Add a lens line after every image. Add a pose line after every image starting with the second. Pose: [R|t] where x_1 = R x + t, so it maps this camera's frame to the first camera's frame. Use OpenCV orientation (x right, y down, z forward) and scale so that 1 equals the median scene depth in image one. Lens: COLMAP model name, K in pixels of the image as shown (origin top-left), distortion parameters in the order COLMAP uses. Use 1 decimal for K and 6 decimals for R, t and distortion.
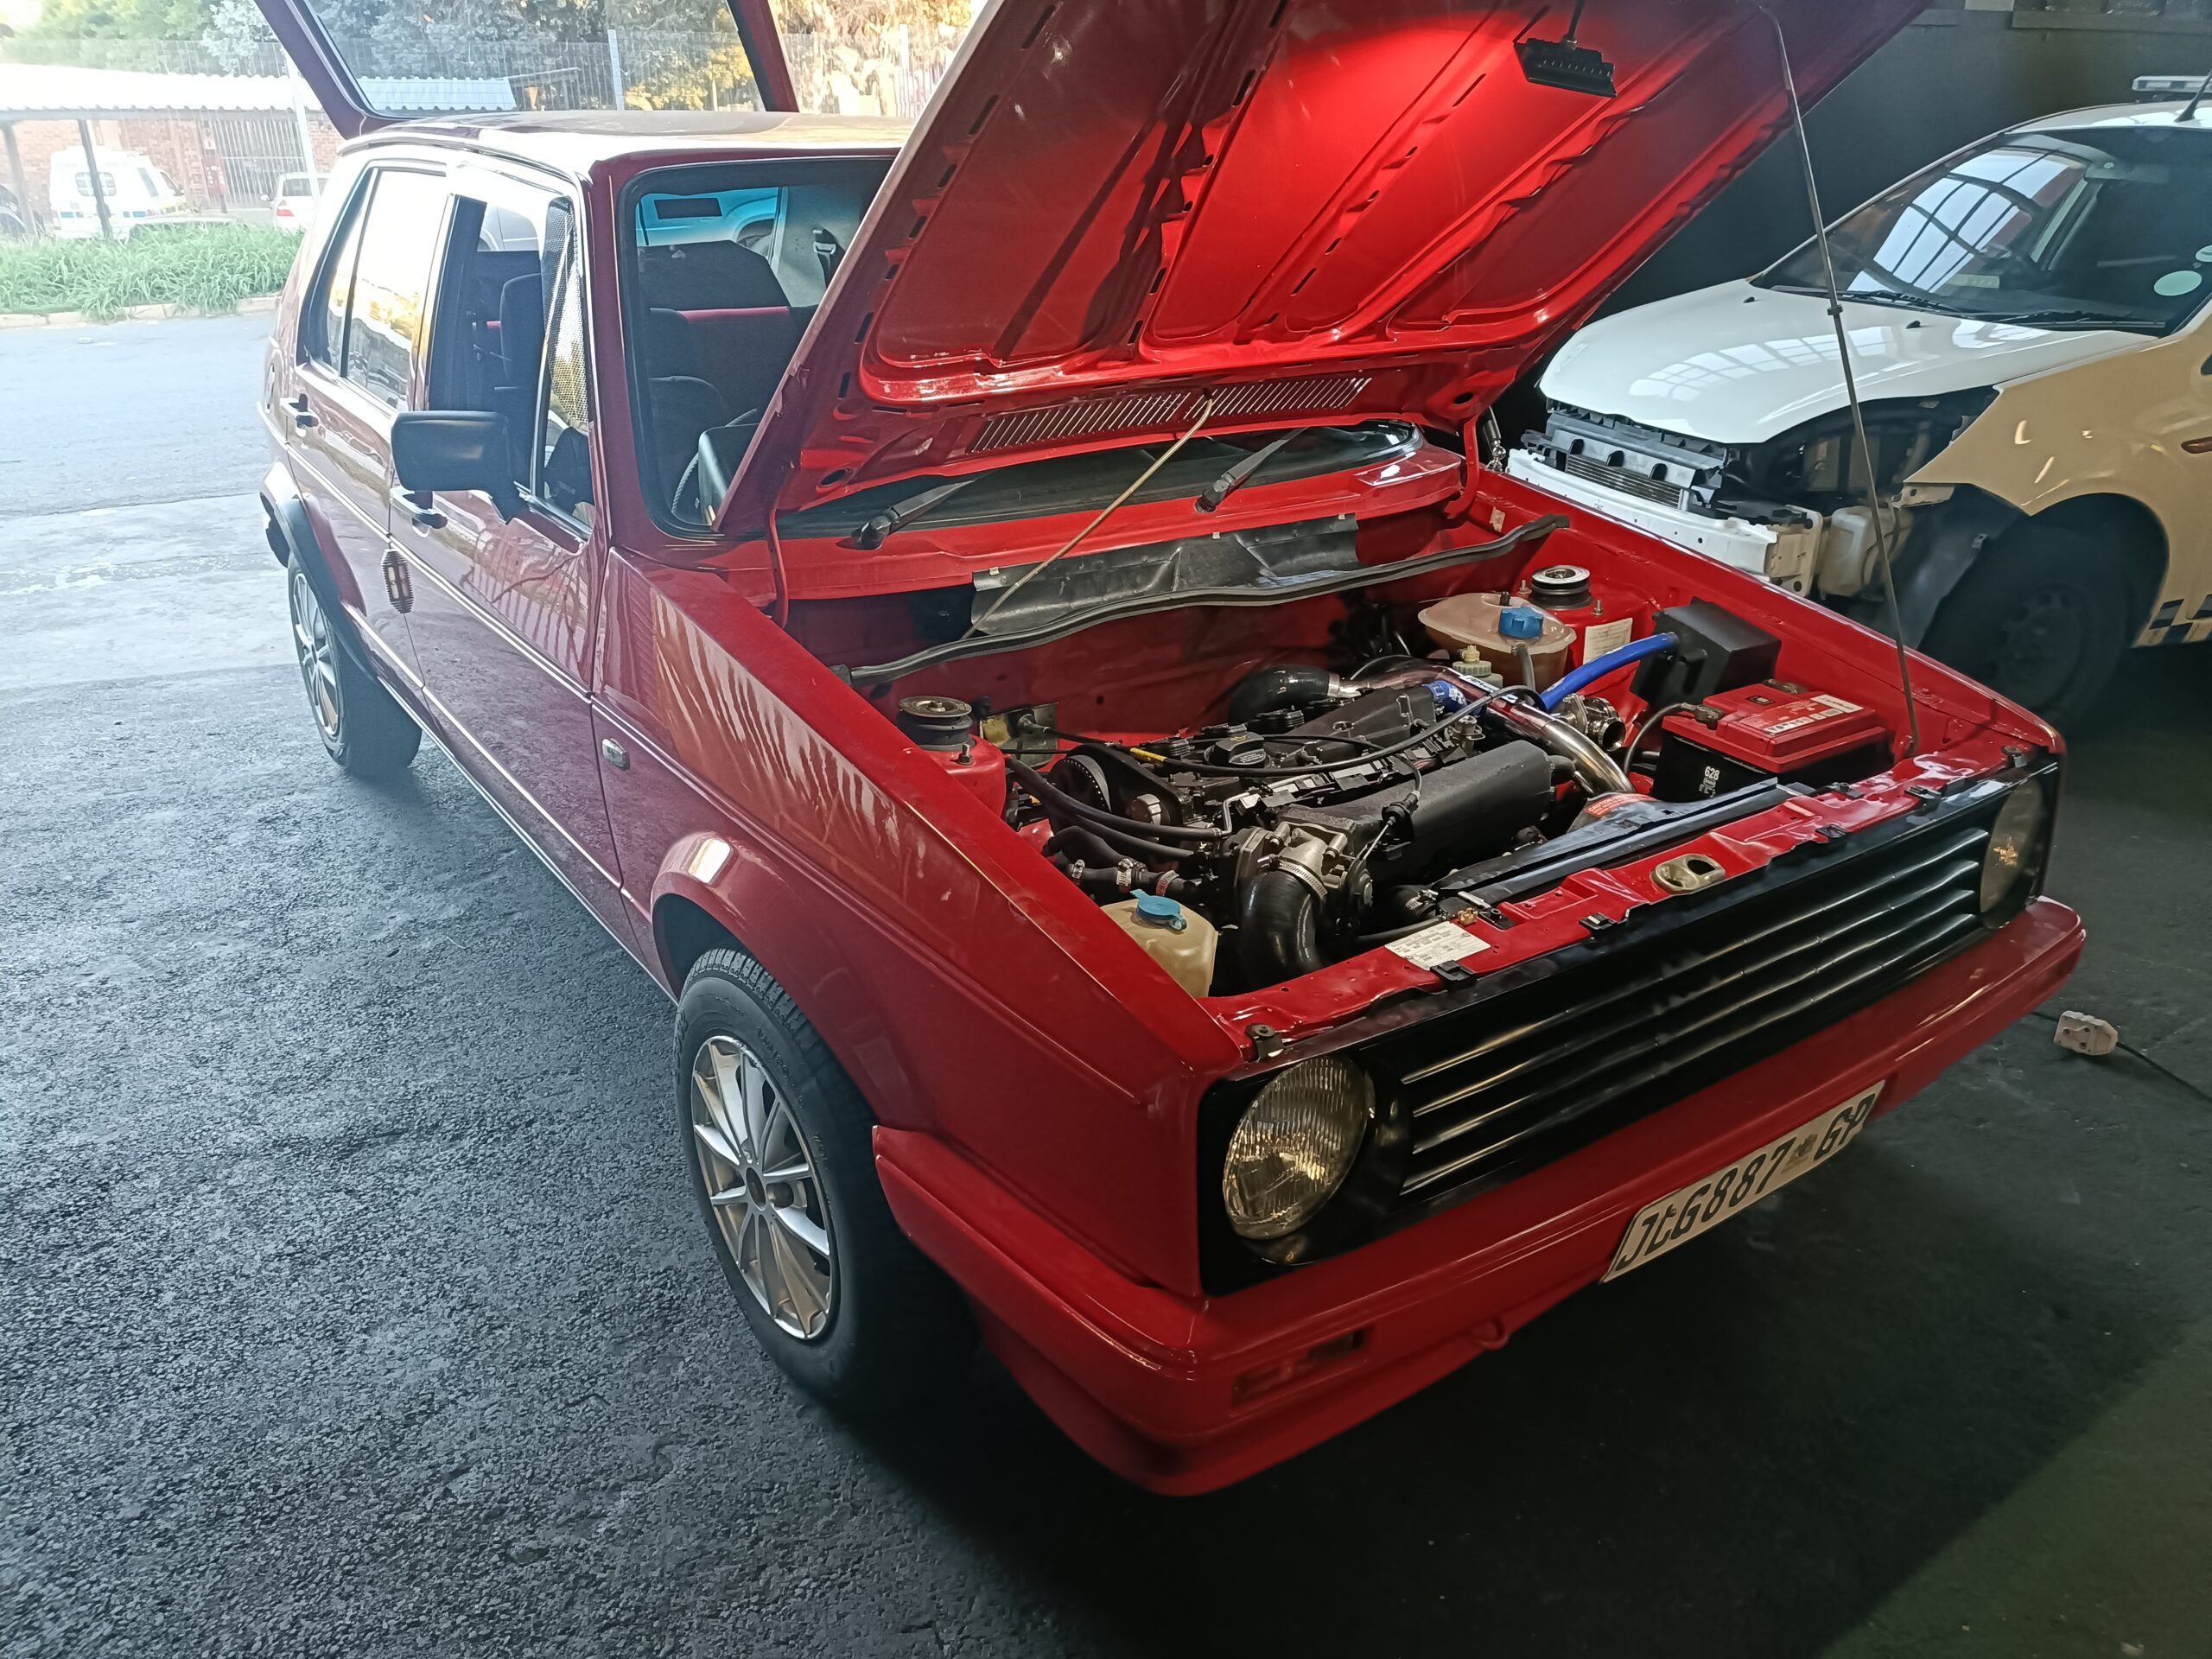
lens RADIAL K [[1632.4, 0, 1106.0], [0, 1632.4, 829.5], [0, 0, 1]] dist [-0.002924, -0.012697]
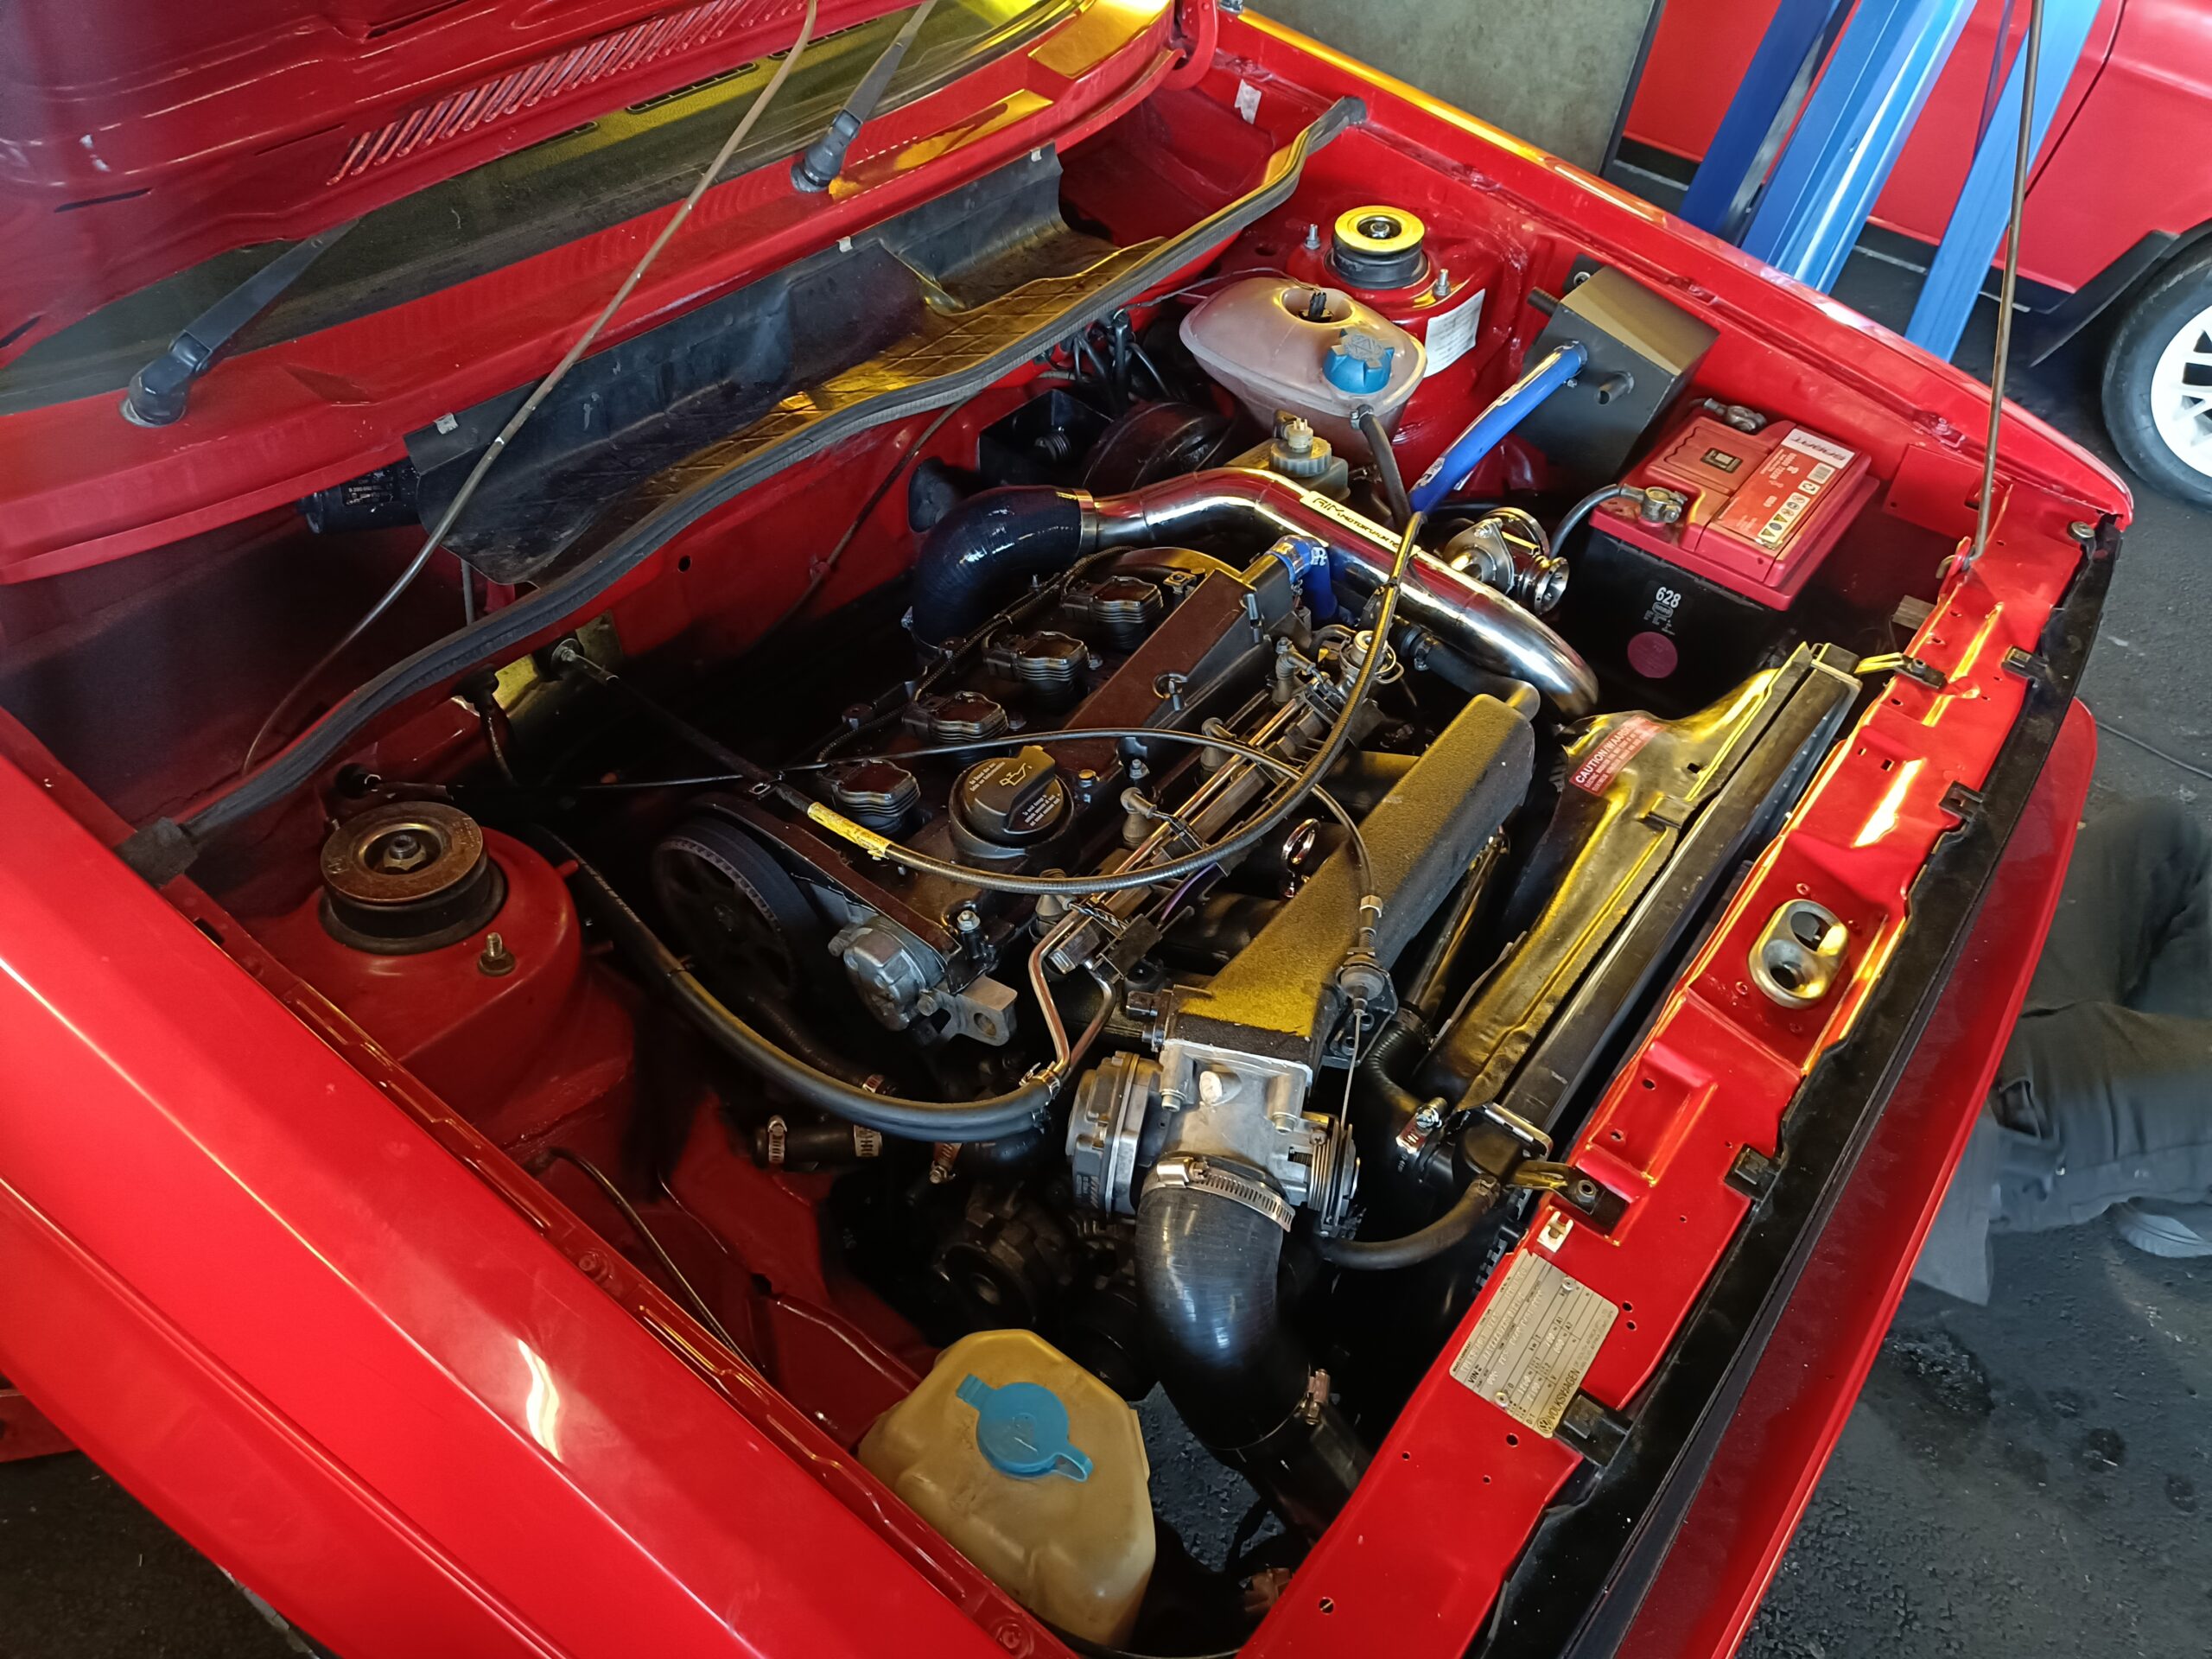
lens RADIAL K [[1636.5, 0, 1109.9], [0, 1636.5, 866.5], [0, 0, 1]] dist [0.004449, -0.002491]
pose [[0.951613, -0.189477, 0.241933, -0.022109], [0.085059, 0.918936, 0.385125, -0.203934], [-0.295294, -0.345911, 0.890588, 0.432565]]
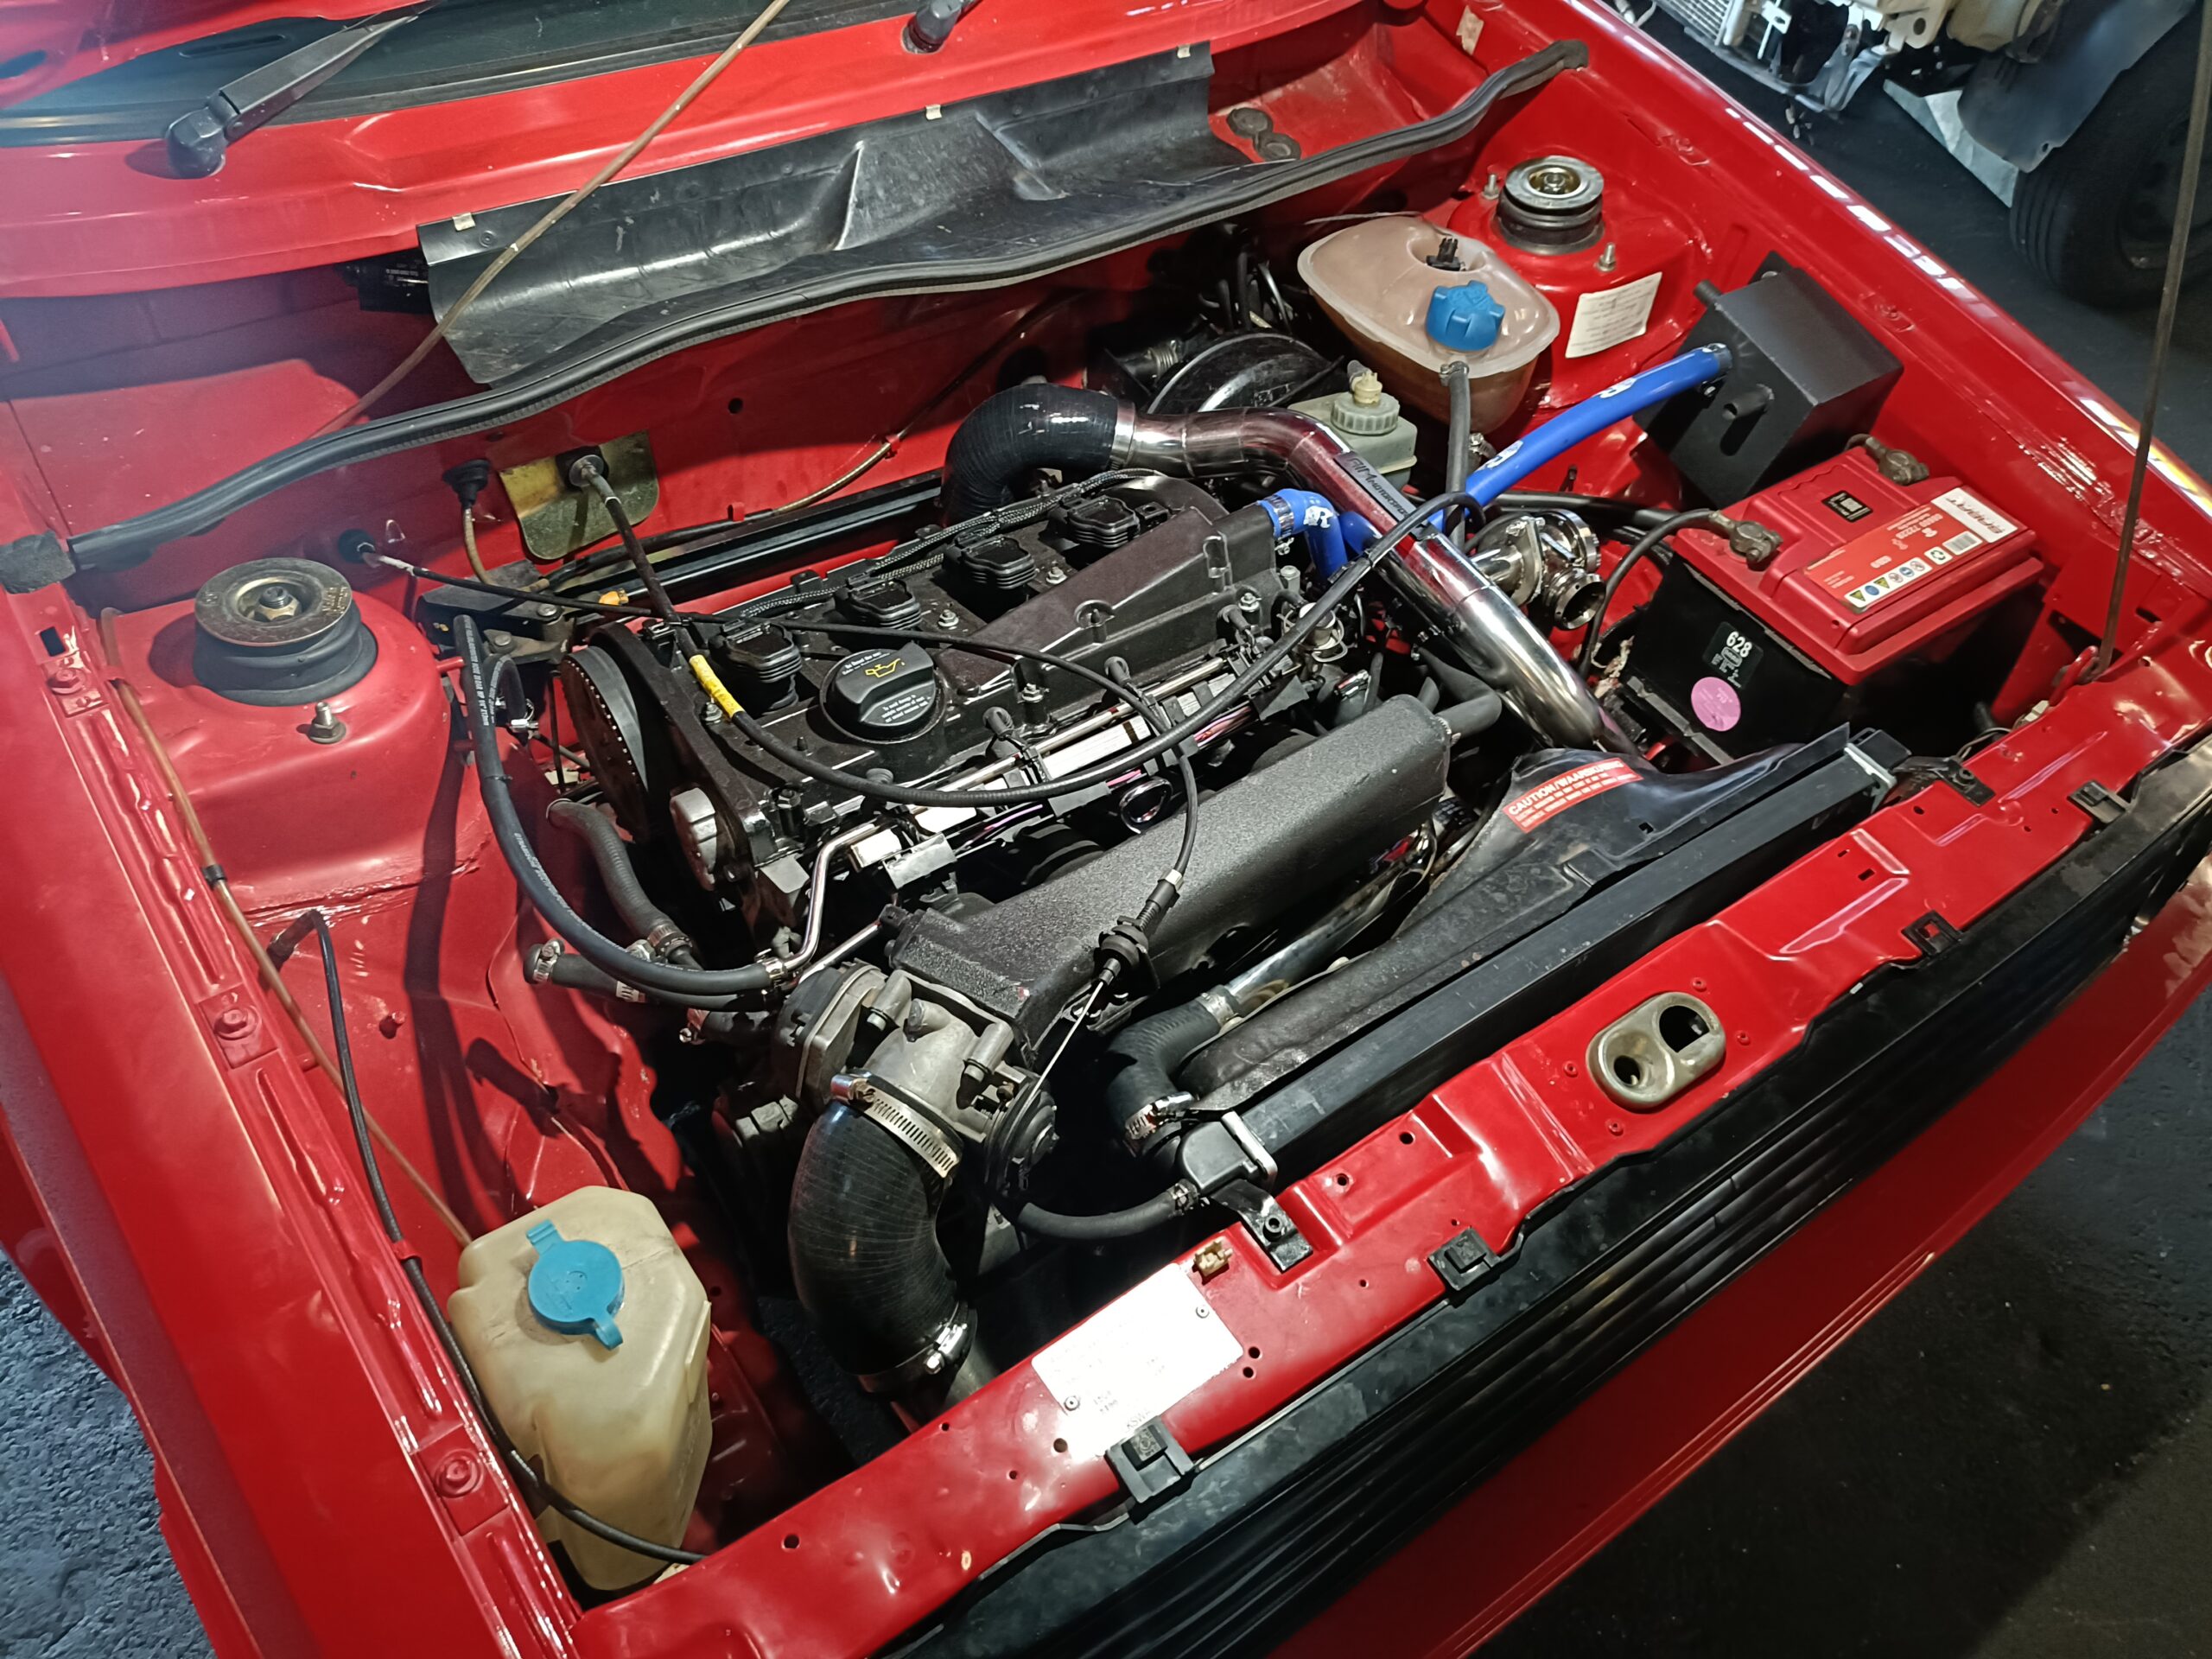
lens RADIAL K [[1651.2, 0, 1107.8], [0, 1651.2, 852.2], [0, 0, 1]] dist [0.007226, -0.005055]
pose [[0.998379, 0.035749, 0.044290, 0.116343], [-0.051044, 0.906629, 0.418829, -0.201478], [-0.025182, -0.420411, 0.906984, 0.420972]]
